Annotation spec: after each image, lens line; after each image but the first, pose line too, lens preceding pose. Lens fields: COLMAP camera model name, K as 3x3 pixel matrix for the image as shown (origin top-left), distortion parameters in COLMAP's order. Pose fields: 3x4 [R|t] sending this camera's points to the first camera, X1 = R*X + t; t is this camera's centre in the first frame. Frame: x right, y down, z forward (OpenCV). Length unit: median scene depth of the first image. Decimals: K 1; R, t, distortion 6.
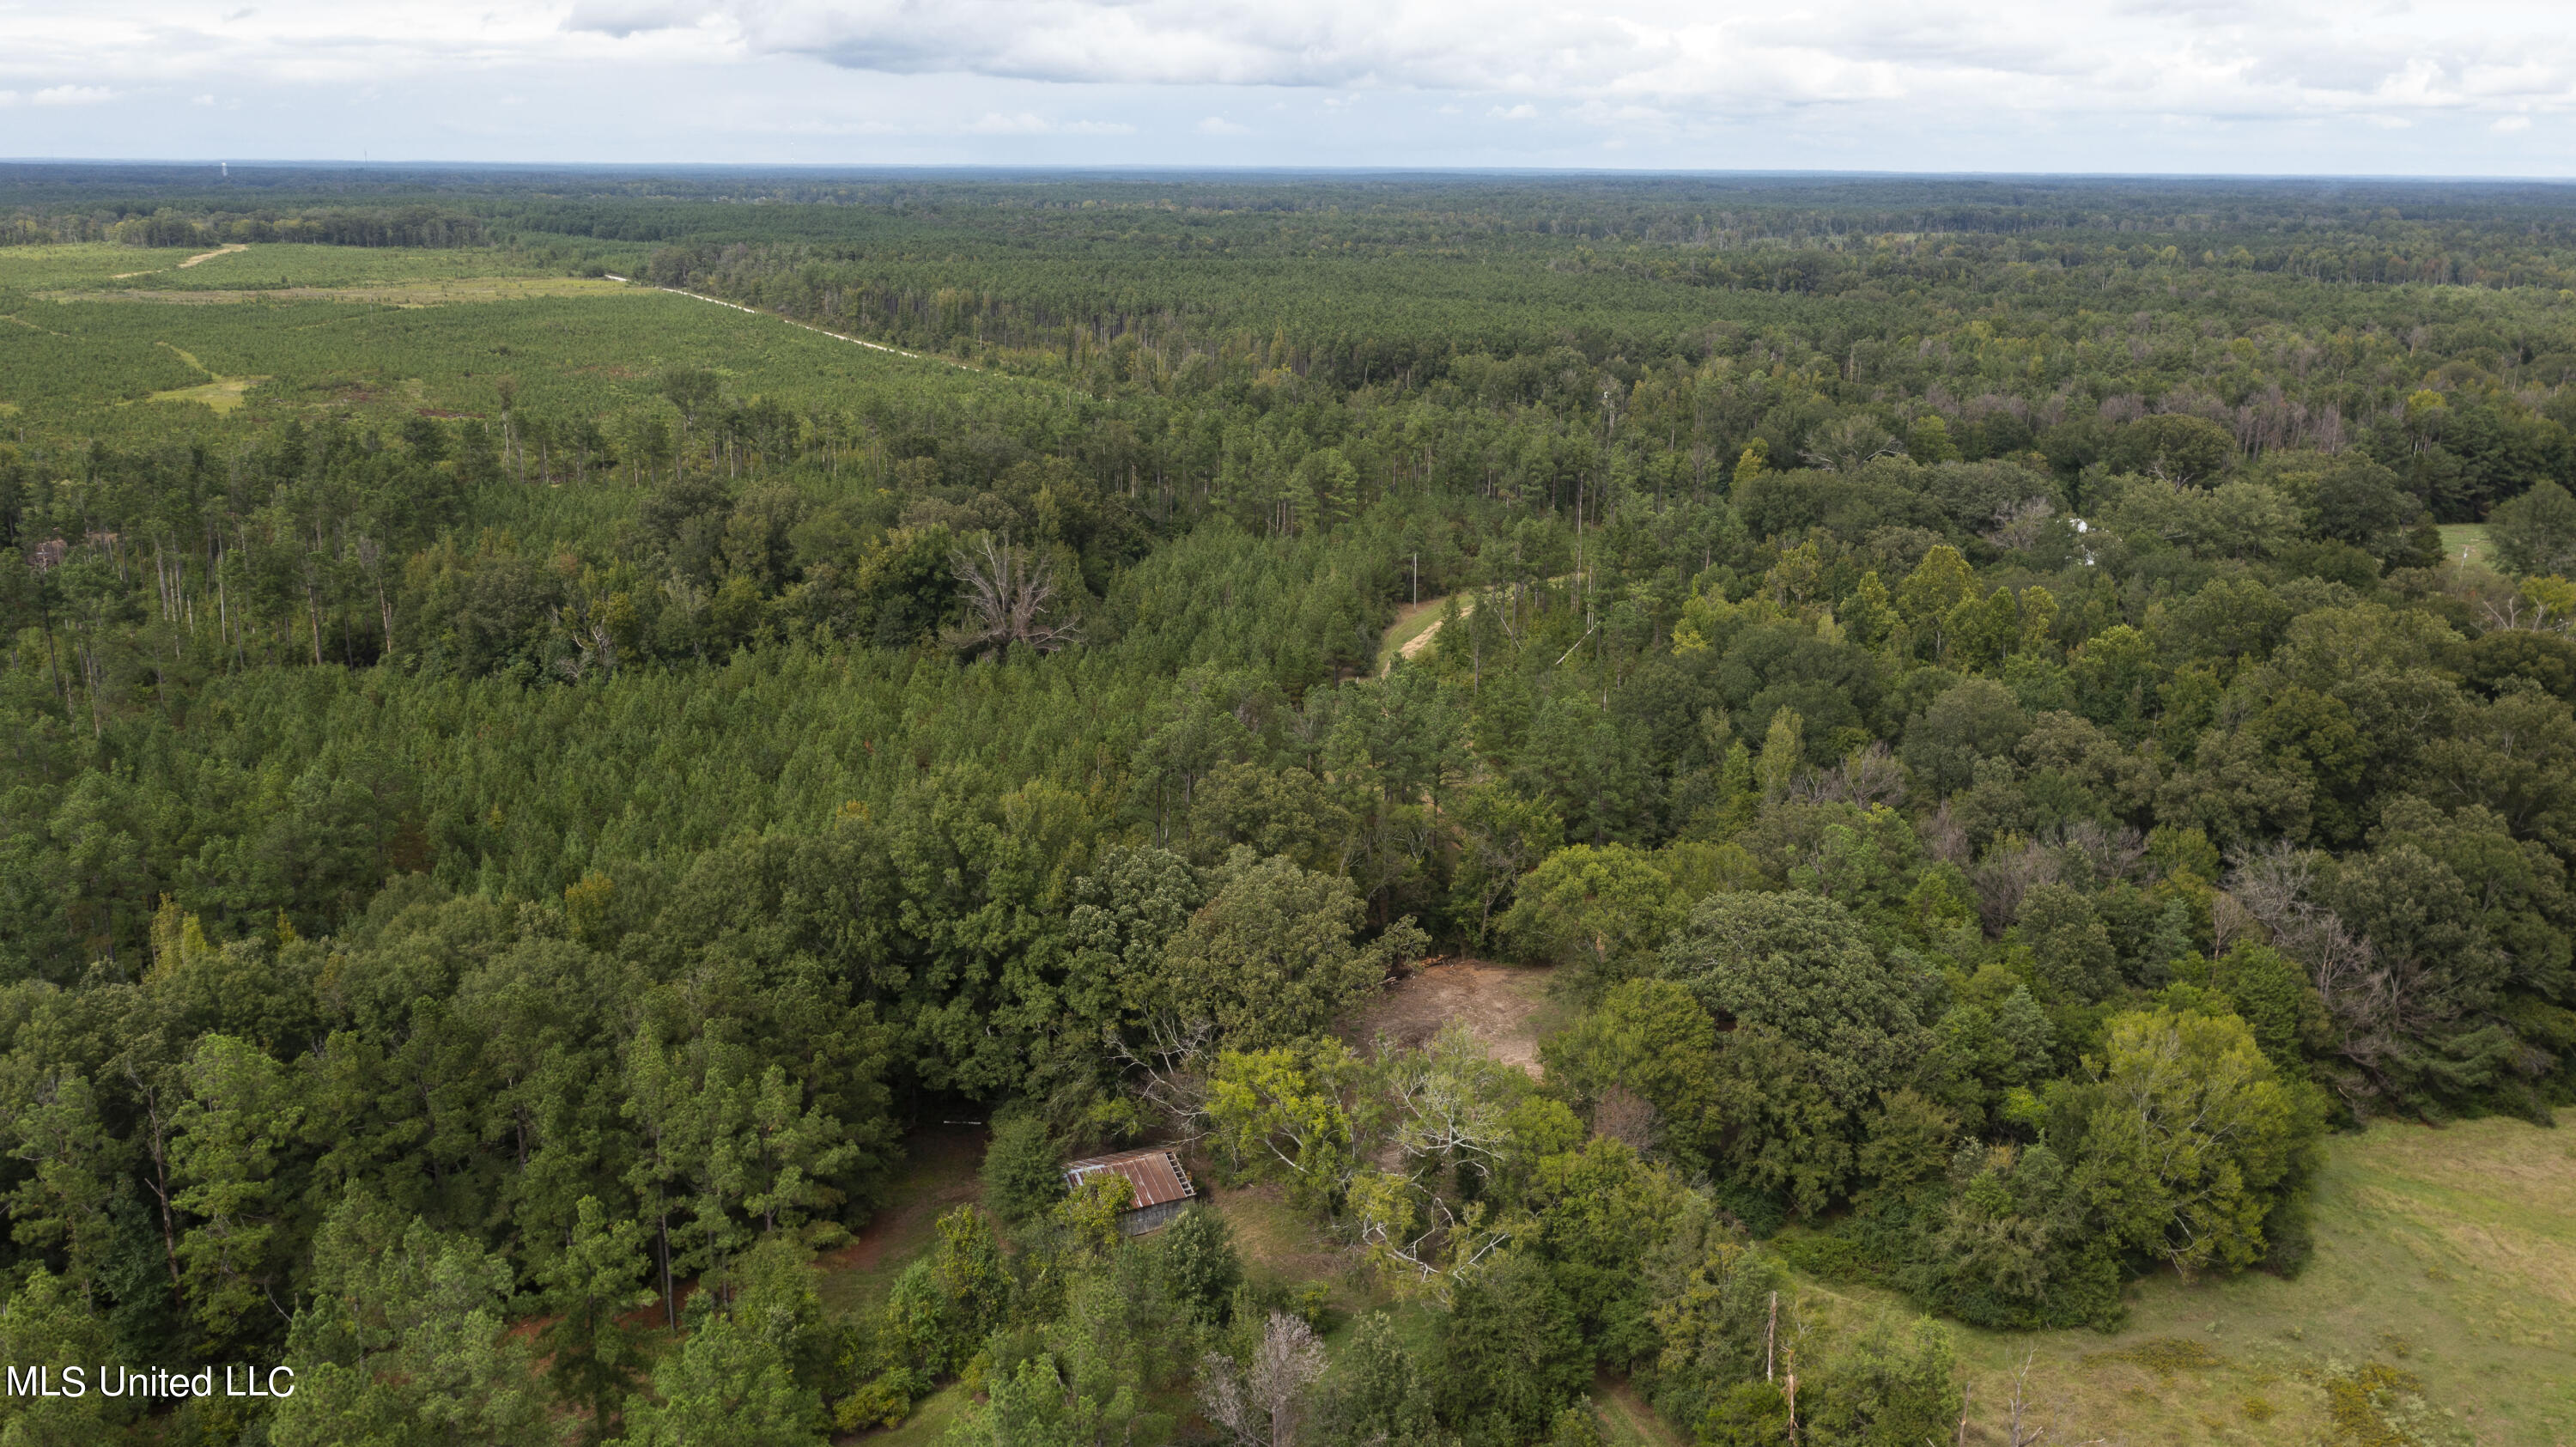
lens RADIAL K [[2119.8, 0, 1296.2], [0, 2119.8, 712.7], [0, 0, 1]] dist [-0.013362, 0.015355]
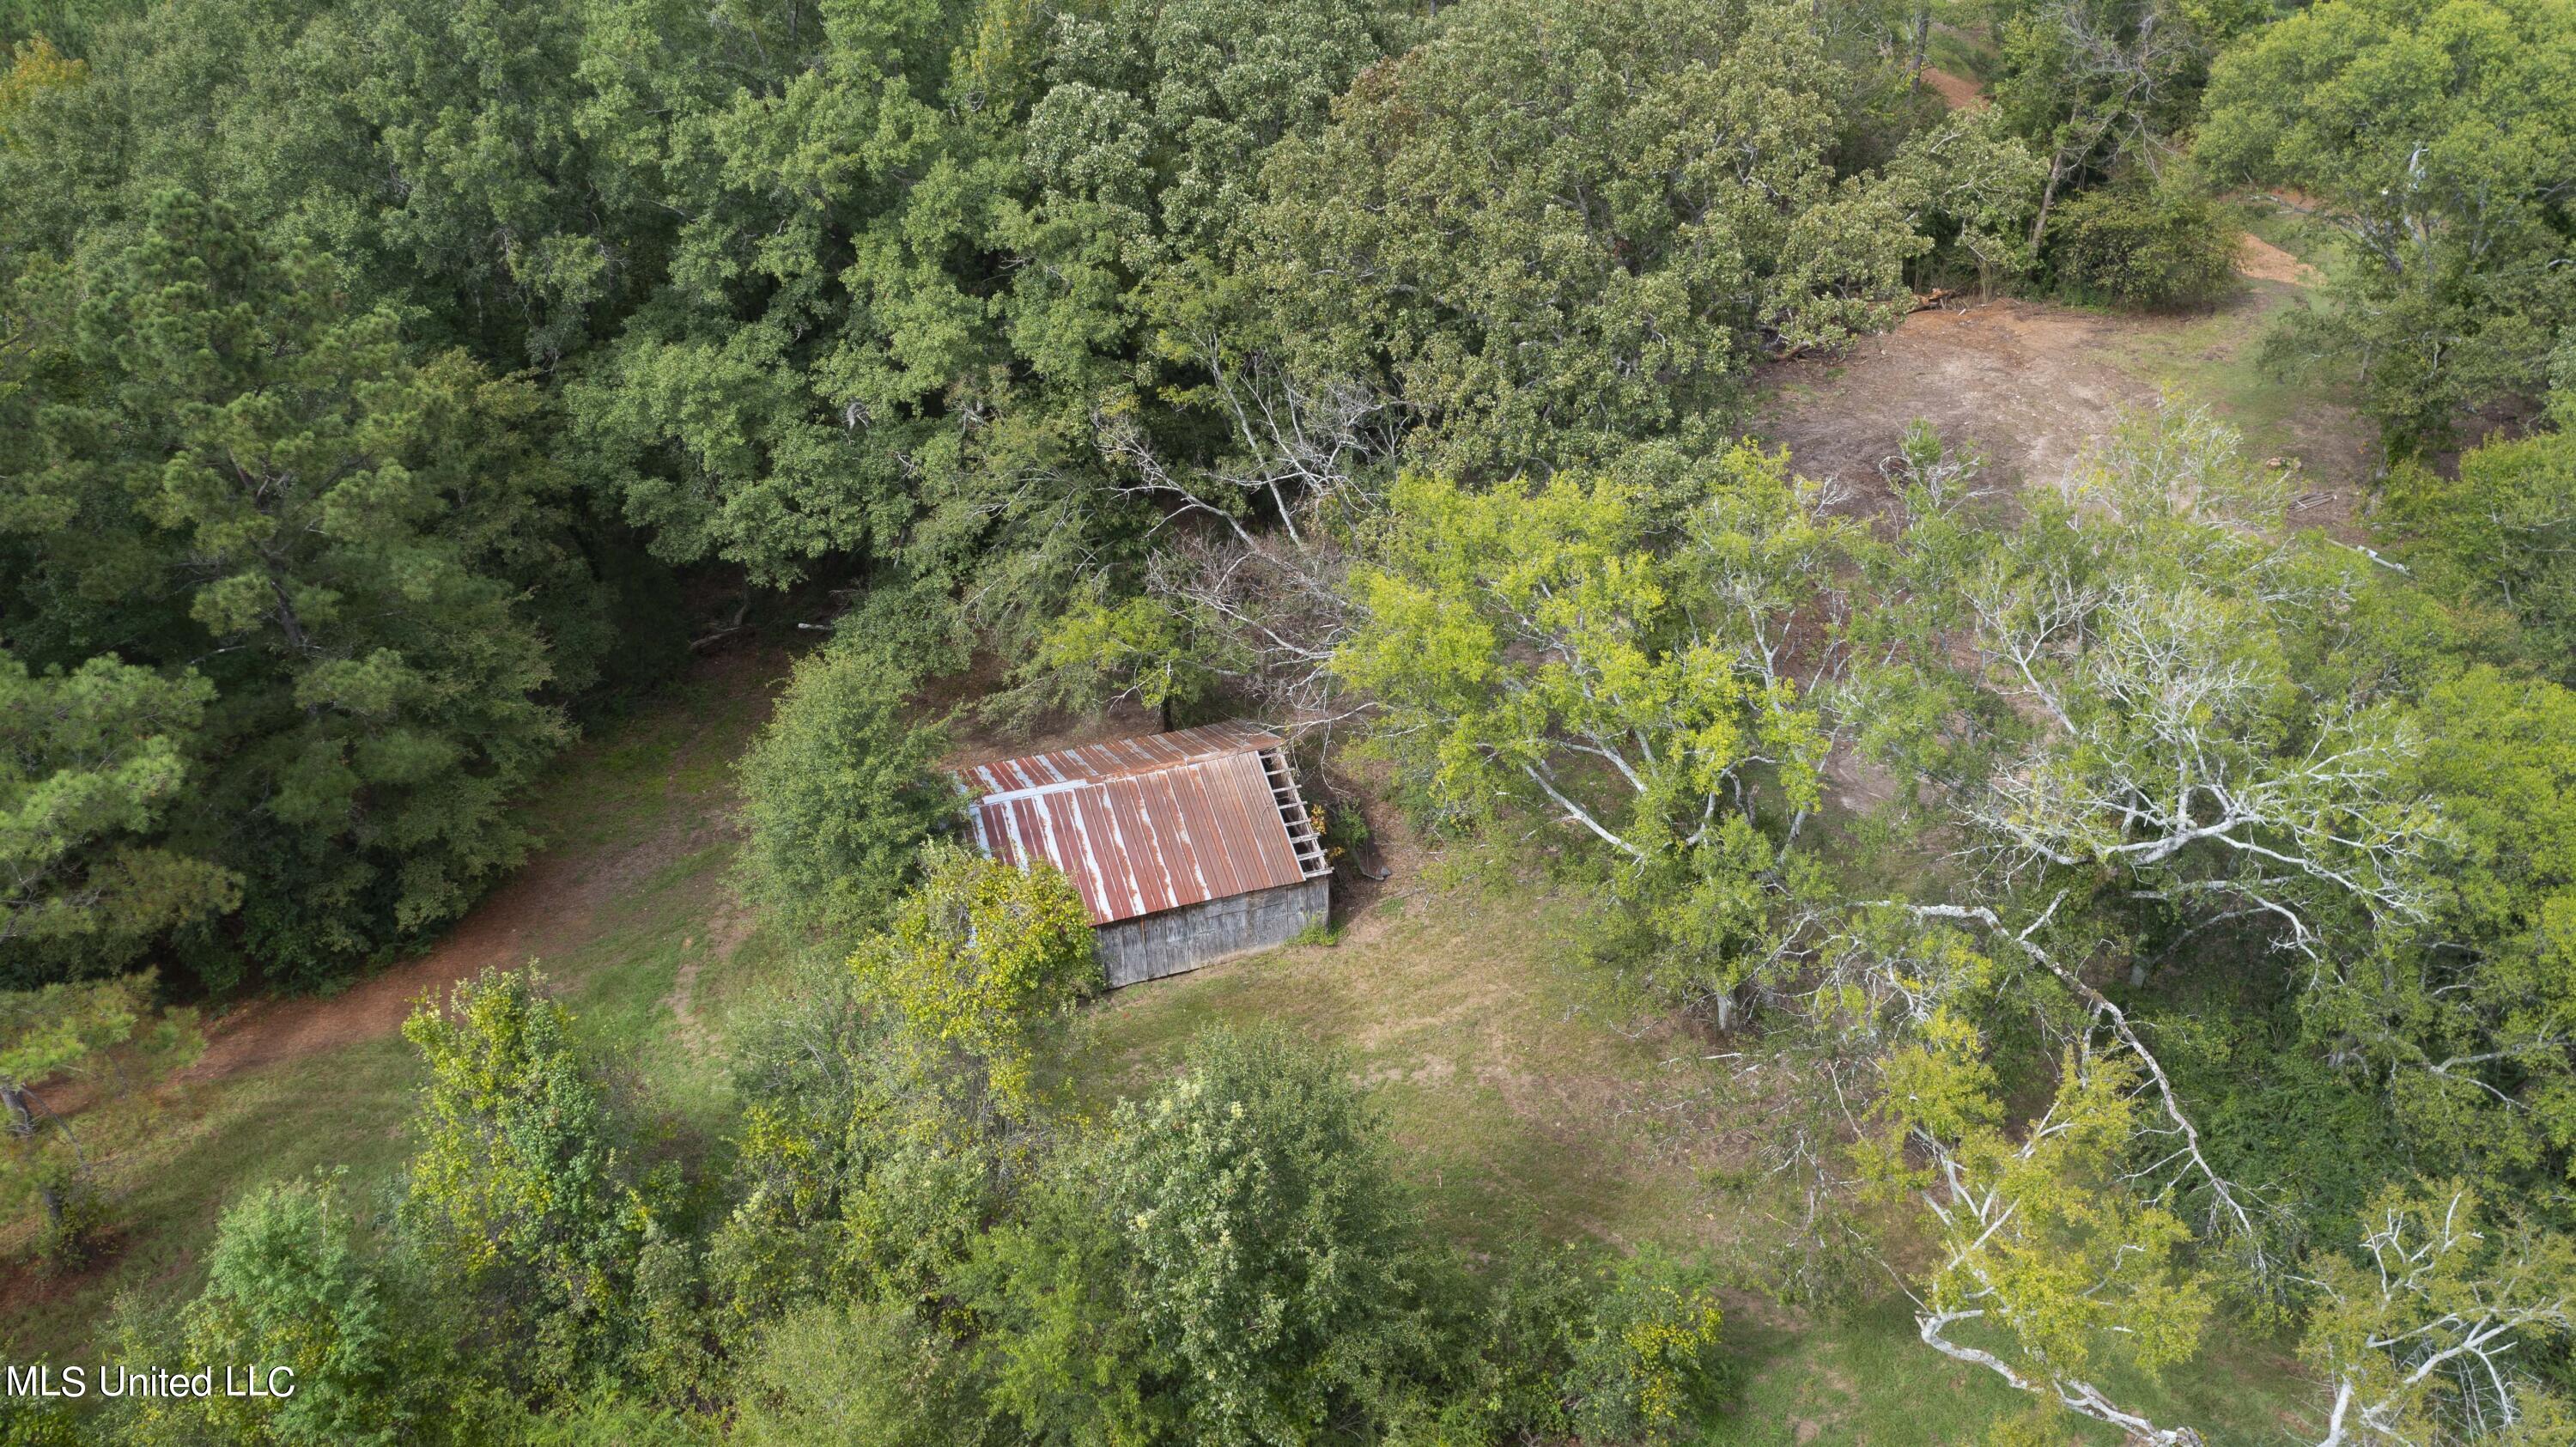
lens RADIAL K [[2119.8, 0, 1288.8], [0, 2119.8, 707.5], [0, 0, 1]] dist [-0.013362, 0.015355]
pose [[0.989031, 0.041505, -0.141756, -0.004467], [-0.002599, 0.964450, 0.264252, 0.101905], [0.147684, -0.260985, 0.953979, 0.643547]]
